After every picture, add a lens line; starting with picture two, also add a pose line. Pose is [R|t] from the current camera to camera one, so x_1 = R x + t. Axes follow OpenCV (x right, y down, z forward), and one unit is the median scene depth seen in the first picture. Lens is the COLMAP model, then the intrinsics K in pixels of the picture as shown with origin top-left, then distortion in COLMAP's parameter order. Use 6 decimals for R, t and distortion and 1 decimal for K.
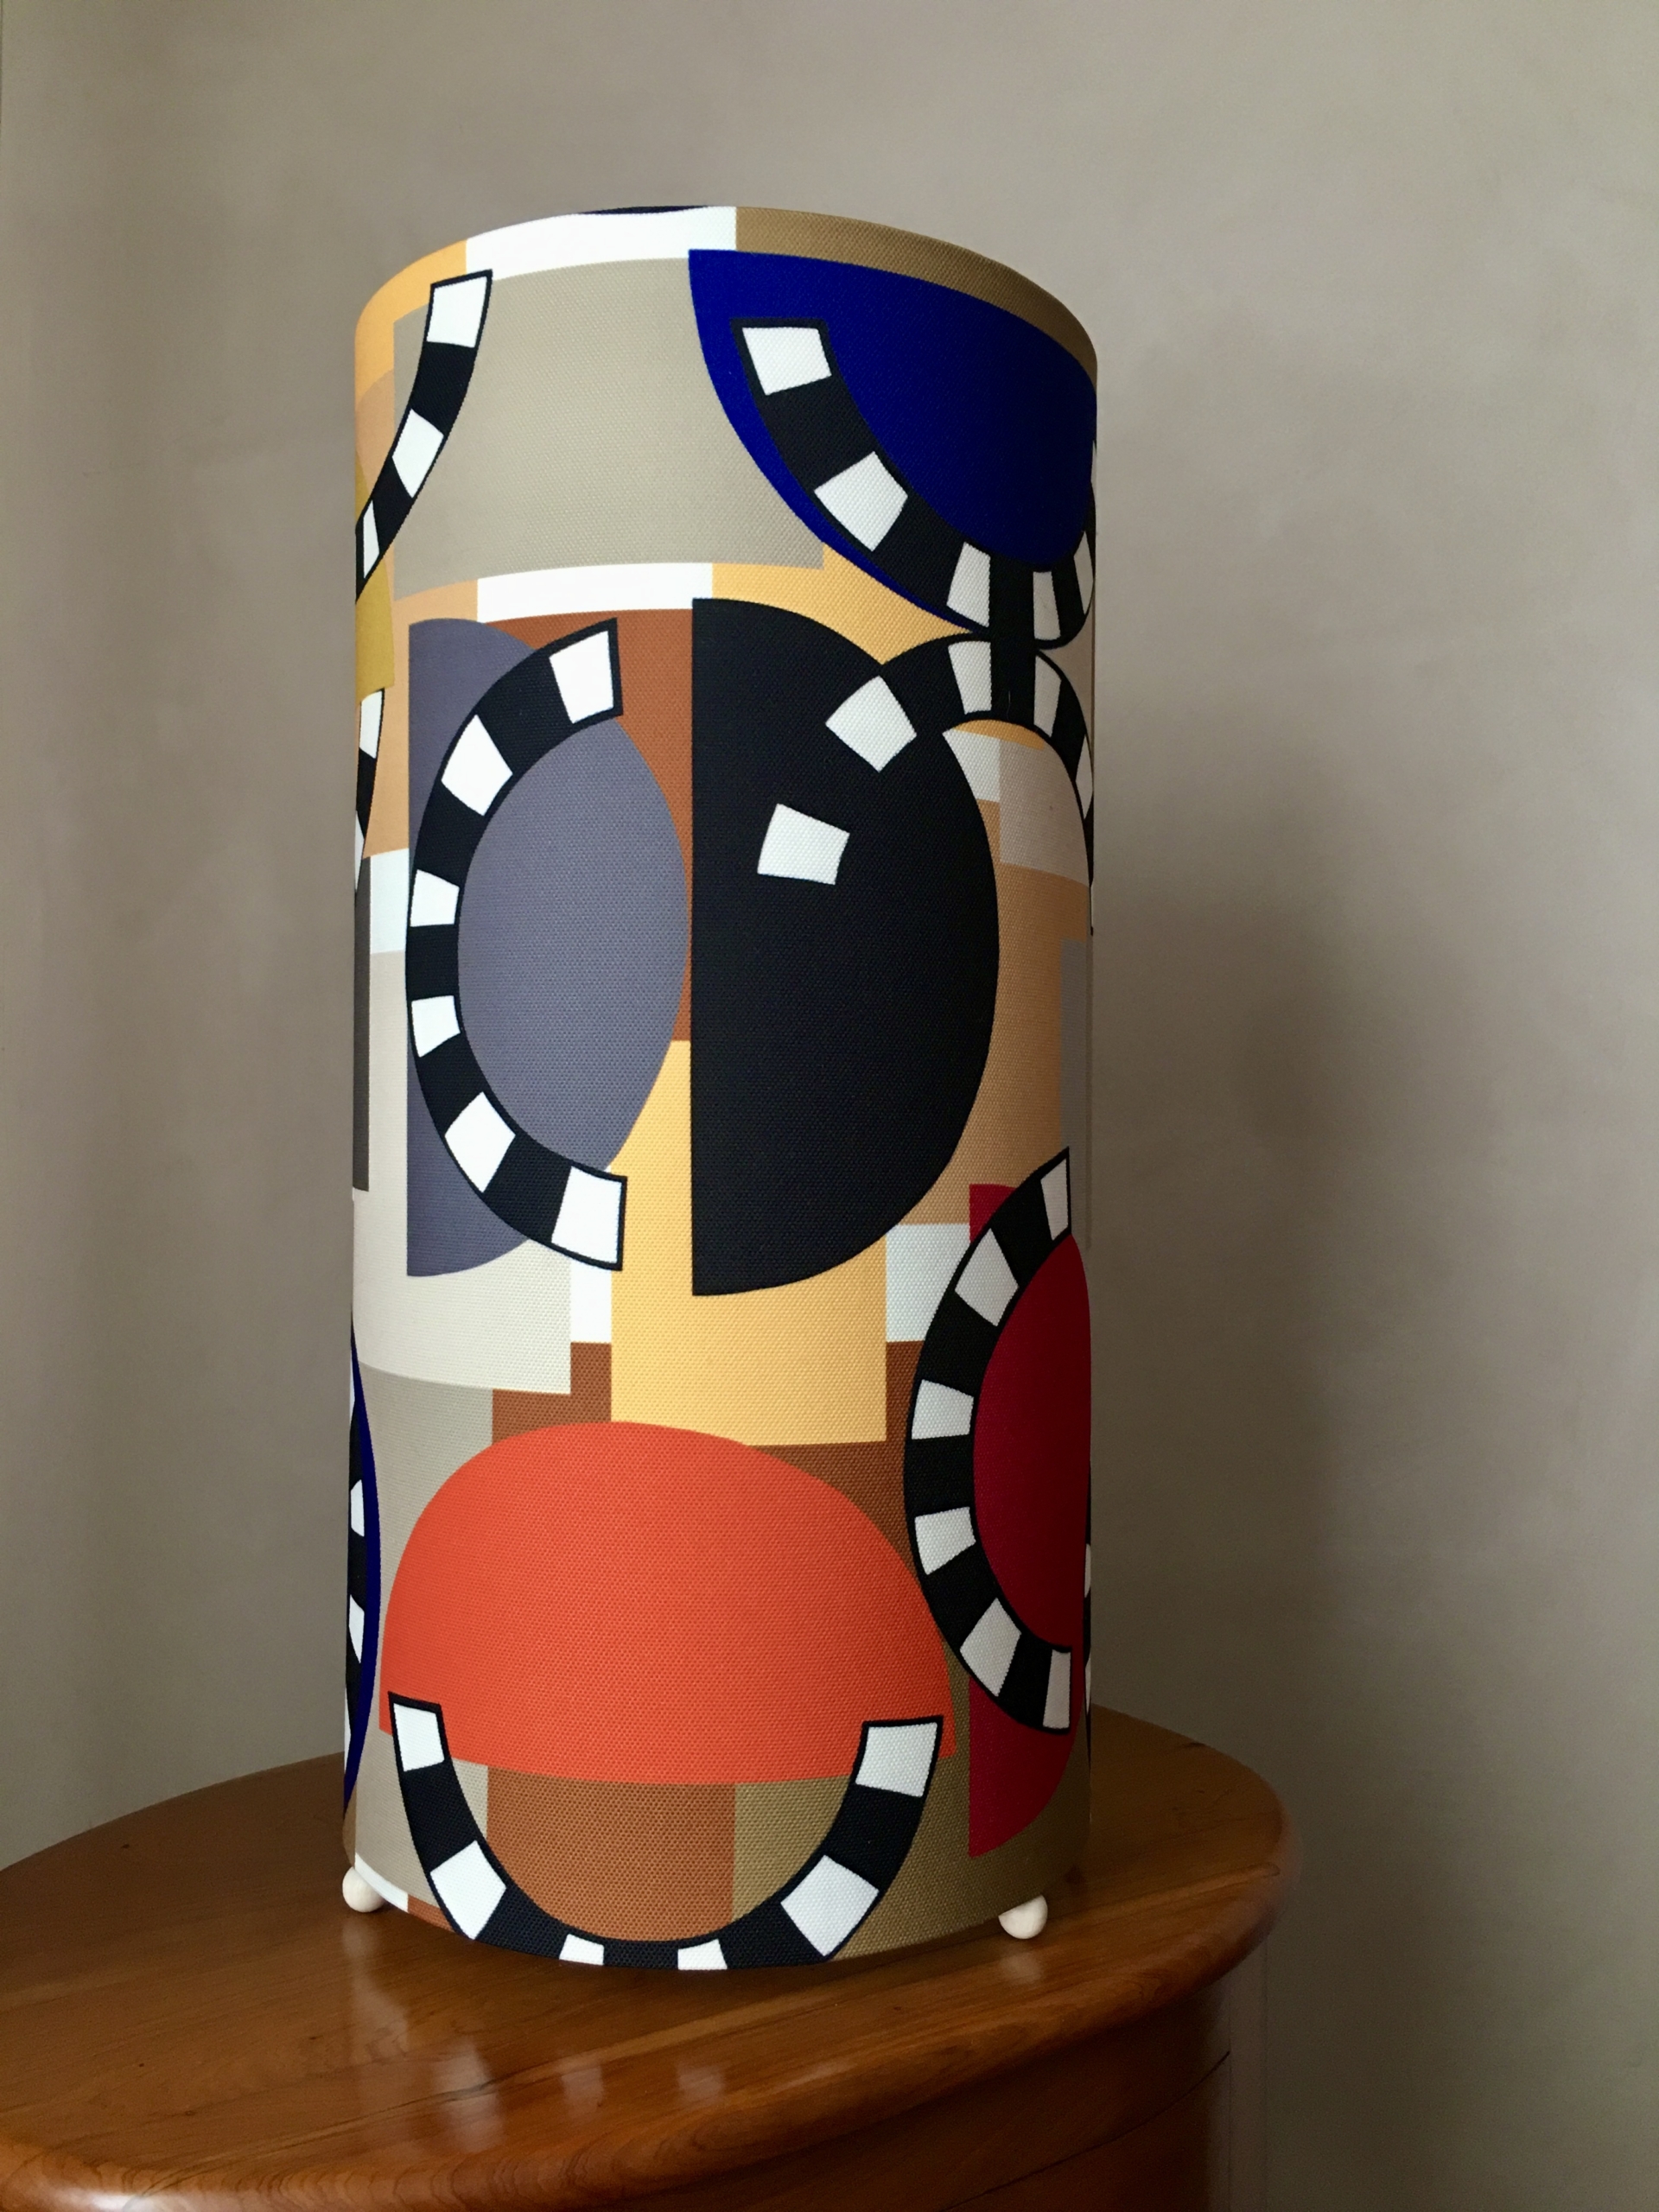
lens RADIAL K [[1868.1, 0, 836.5], [0, 1868.1, 1103.3], [0, 0, 1]] dist [0.062571, -0.058410]
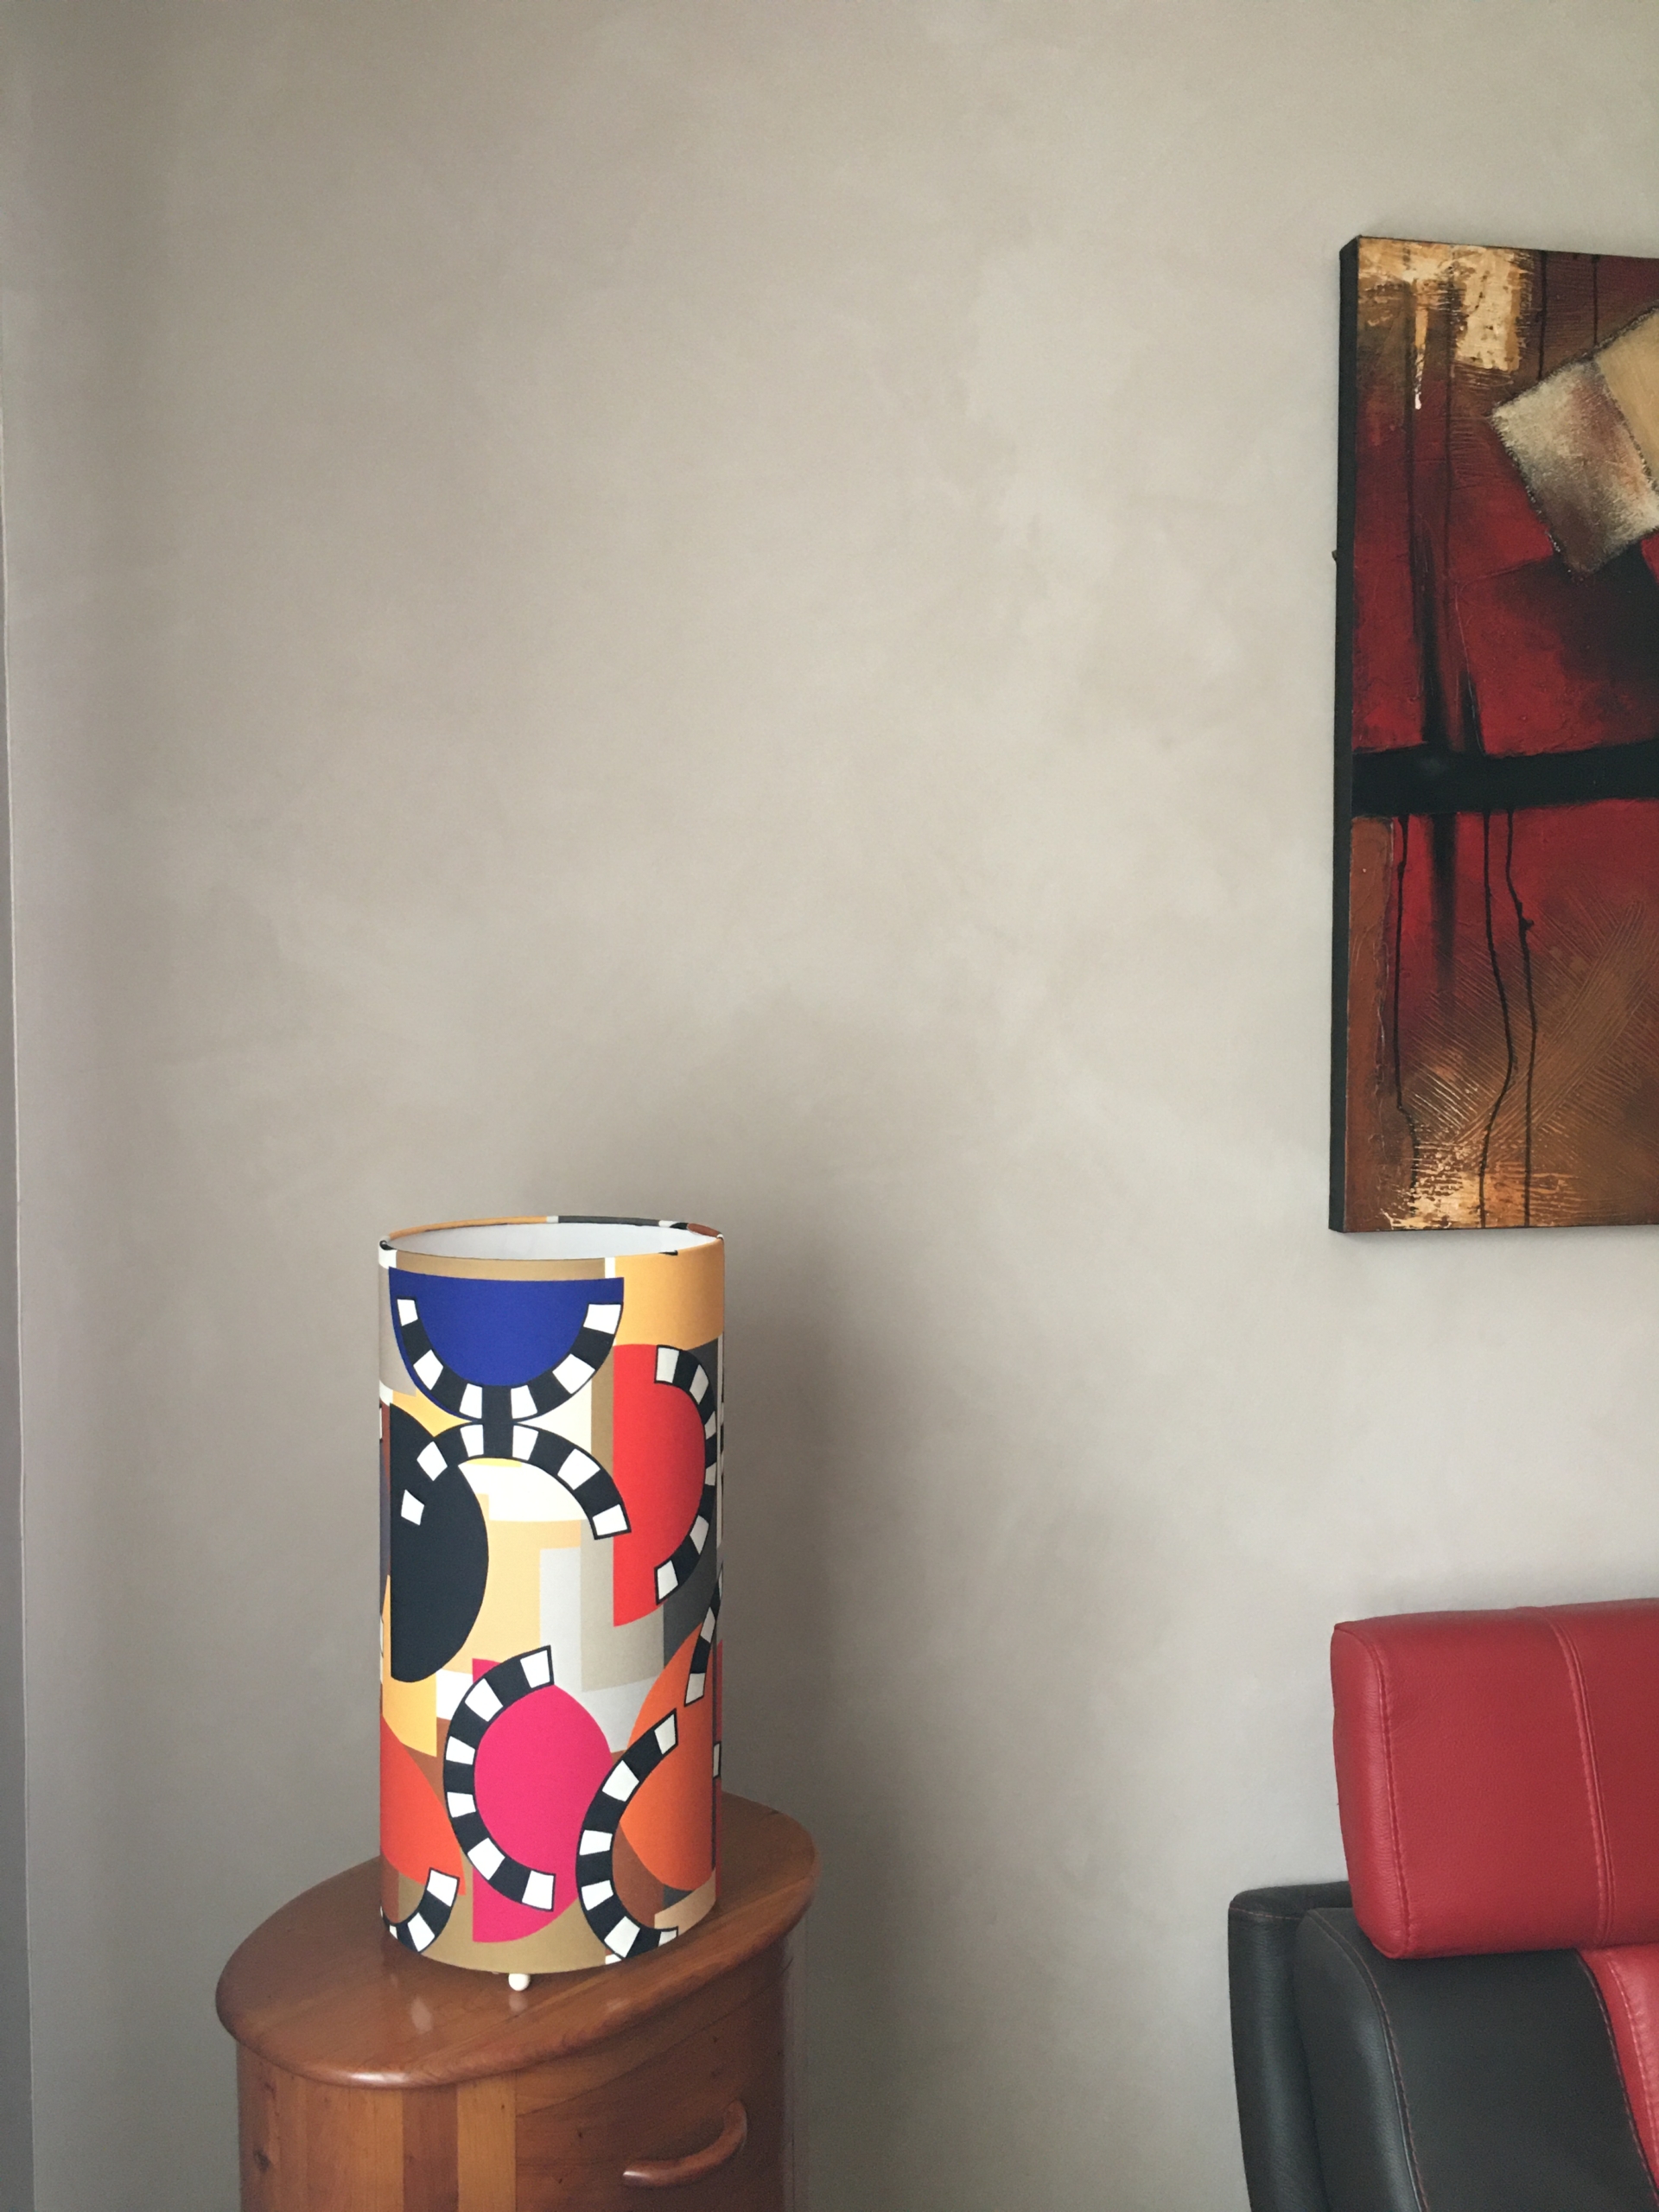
lens RADIAL K [[1868.1, 0, 836.4], [0, 1868.1, 1114.9], [0, 0, 1]] dist [0.062571, -0.058410]
pose [[0.579150, 0.045196, -0.813967, 2.212147], [0.007866, 0.998106, 0.061018, -0.772132], [0.815183, -0.041741, 0.577697, 0.049056]]
